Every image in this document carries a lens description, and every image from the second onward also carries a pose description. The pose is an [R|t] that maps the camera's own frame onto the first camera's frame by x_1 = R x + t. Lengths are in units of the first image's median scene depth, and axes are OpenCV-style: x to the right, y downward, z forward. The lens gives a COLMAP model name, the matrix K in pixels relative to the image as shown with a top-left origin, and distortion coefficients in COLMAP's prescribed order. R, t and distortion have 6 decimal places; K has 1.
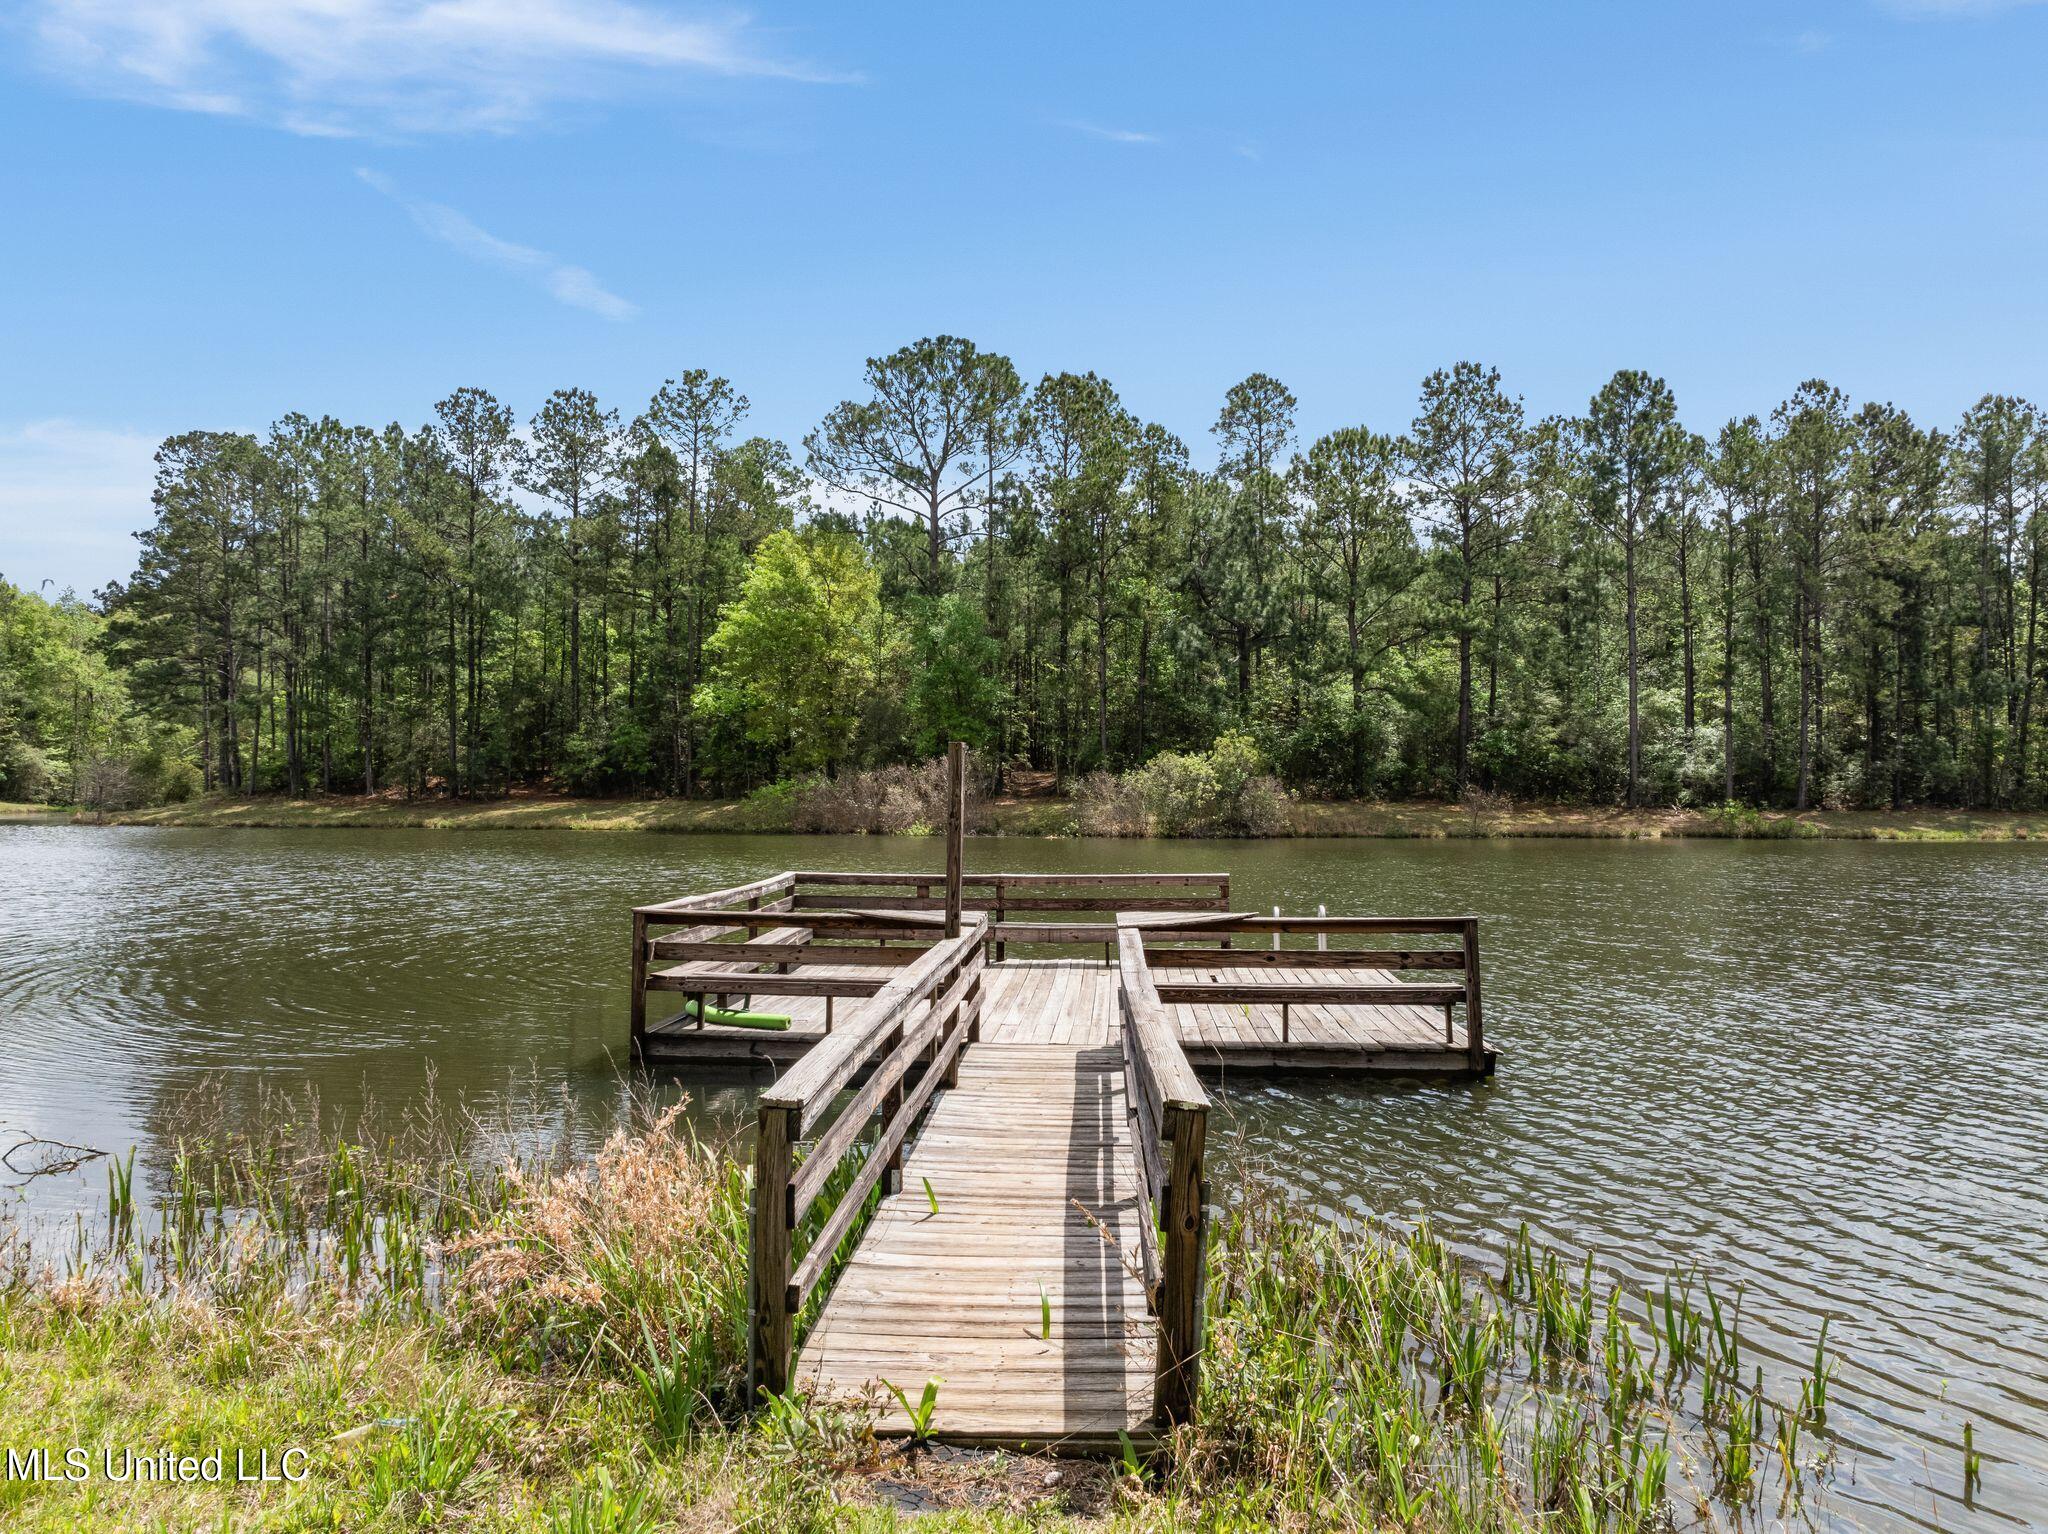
lens RADIAL K [[1380.4, 0, 1024.0], [0, 1380.4, 767.0], [0, 0, 1]] dist [0.003212, 0.002963]
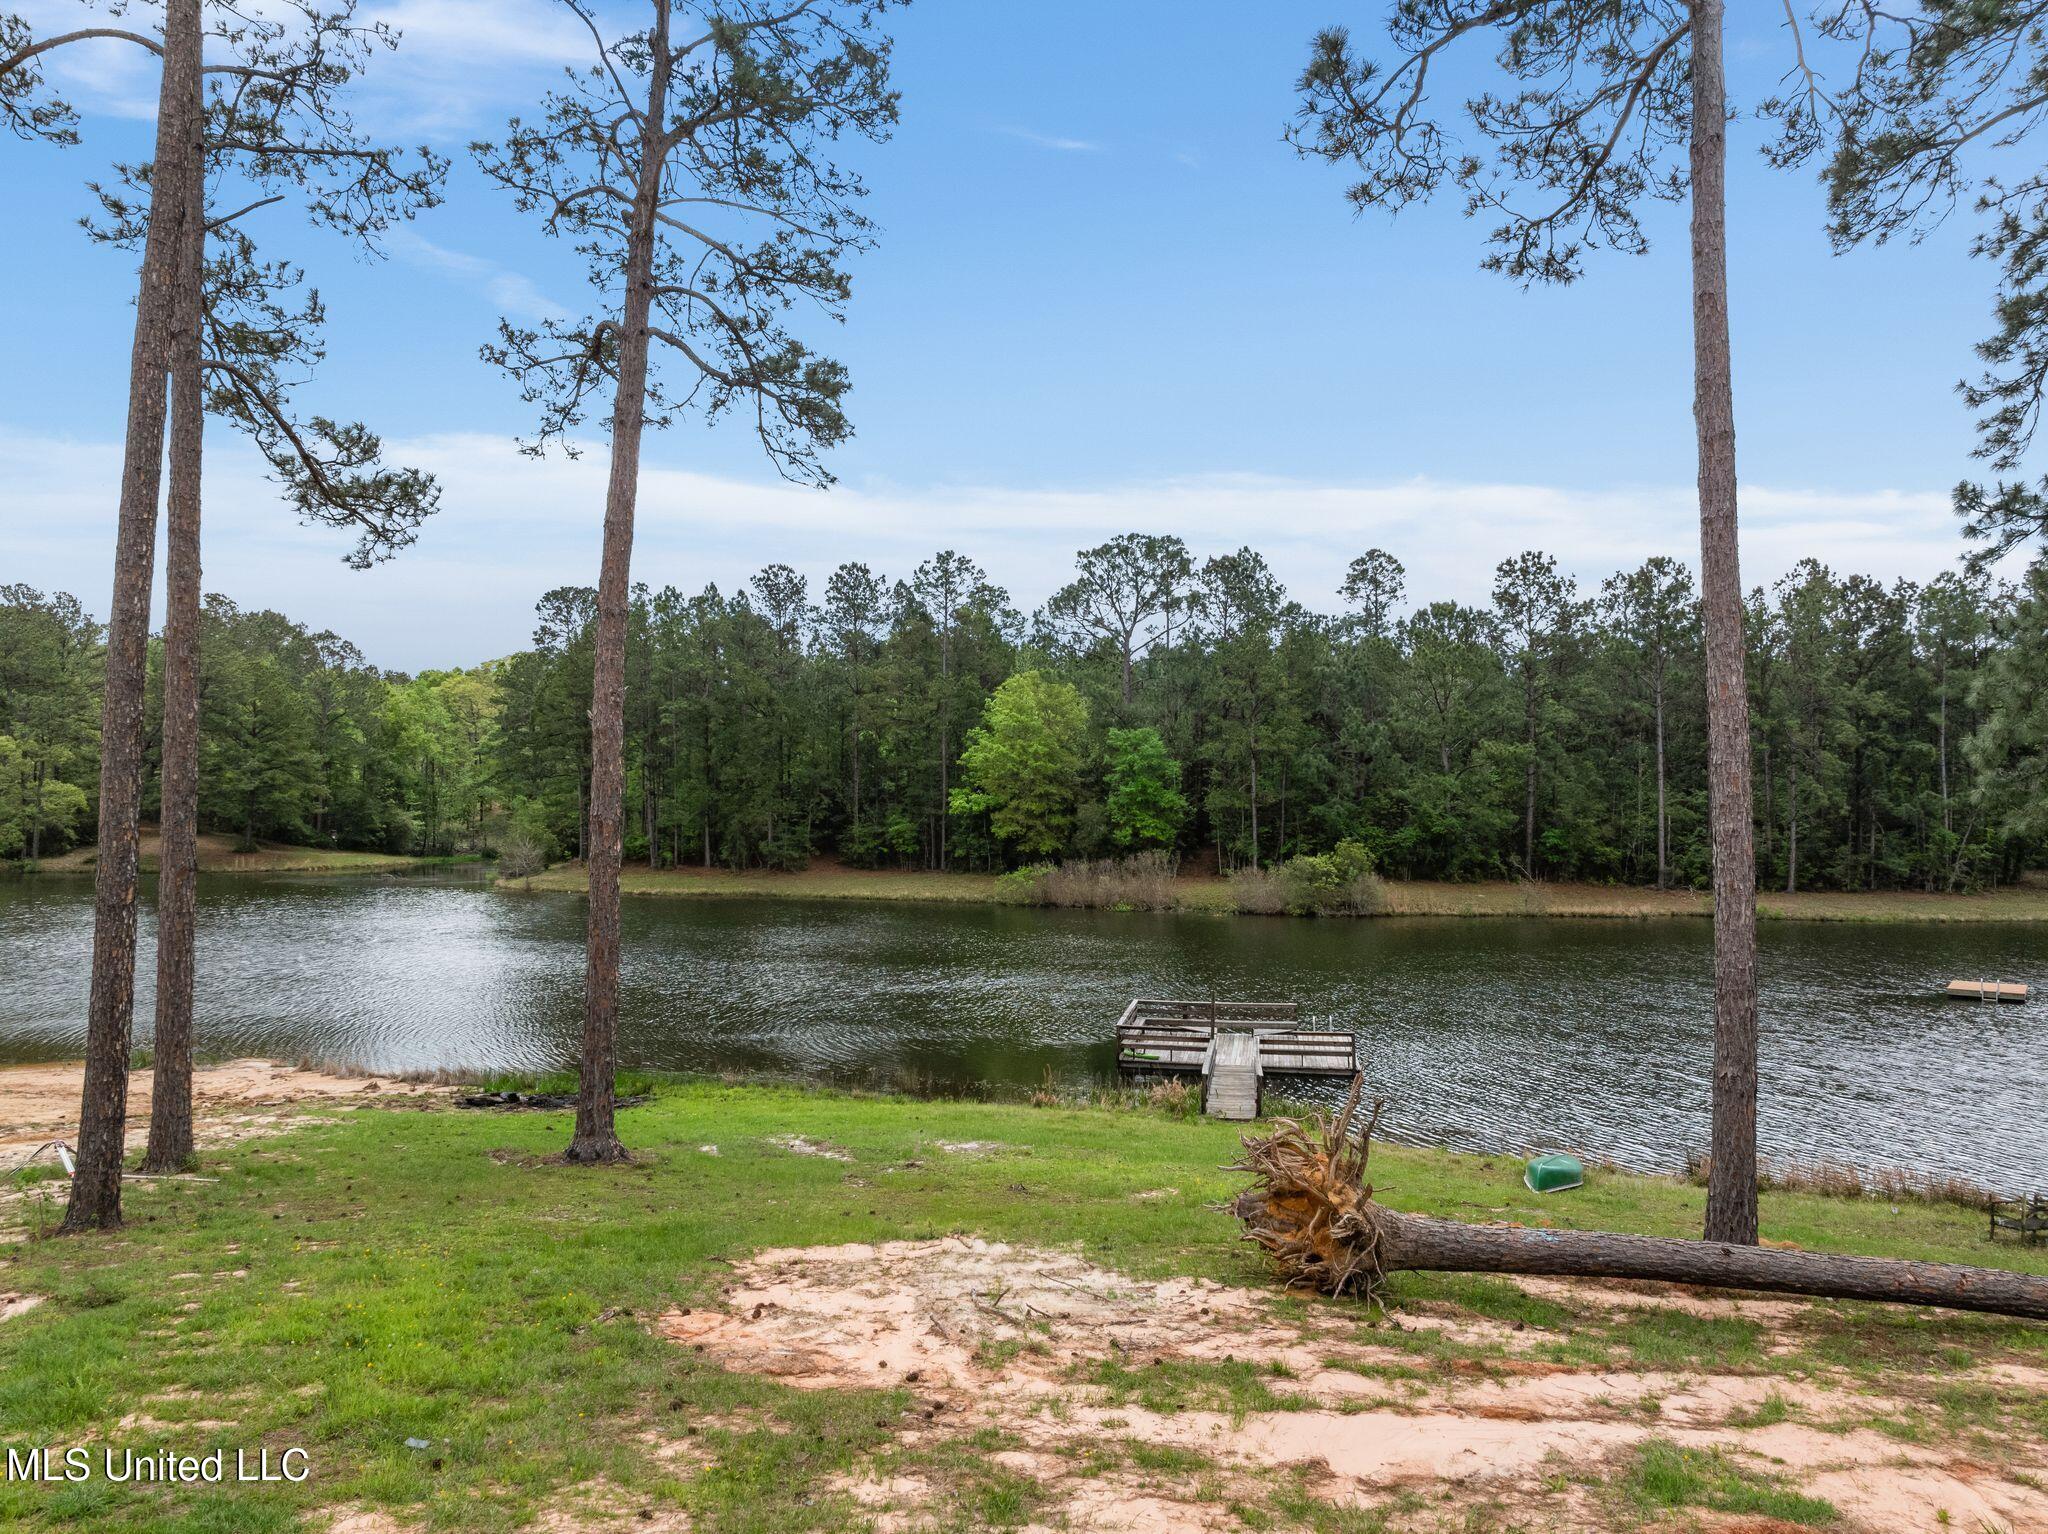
lens RADIAL K [[1380.4, 0, 1024.0], [0, 1380.4, 767.0], [0, 0, 1]] dist [0.003212, 0.002963]
pose [[0.993581, -0.006708, -0.112921, -0.013848], [0.005784, 0.999947, -0.008511, -0.071146], [0.112972, 0.007804, 0.993568, -0.341339]]
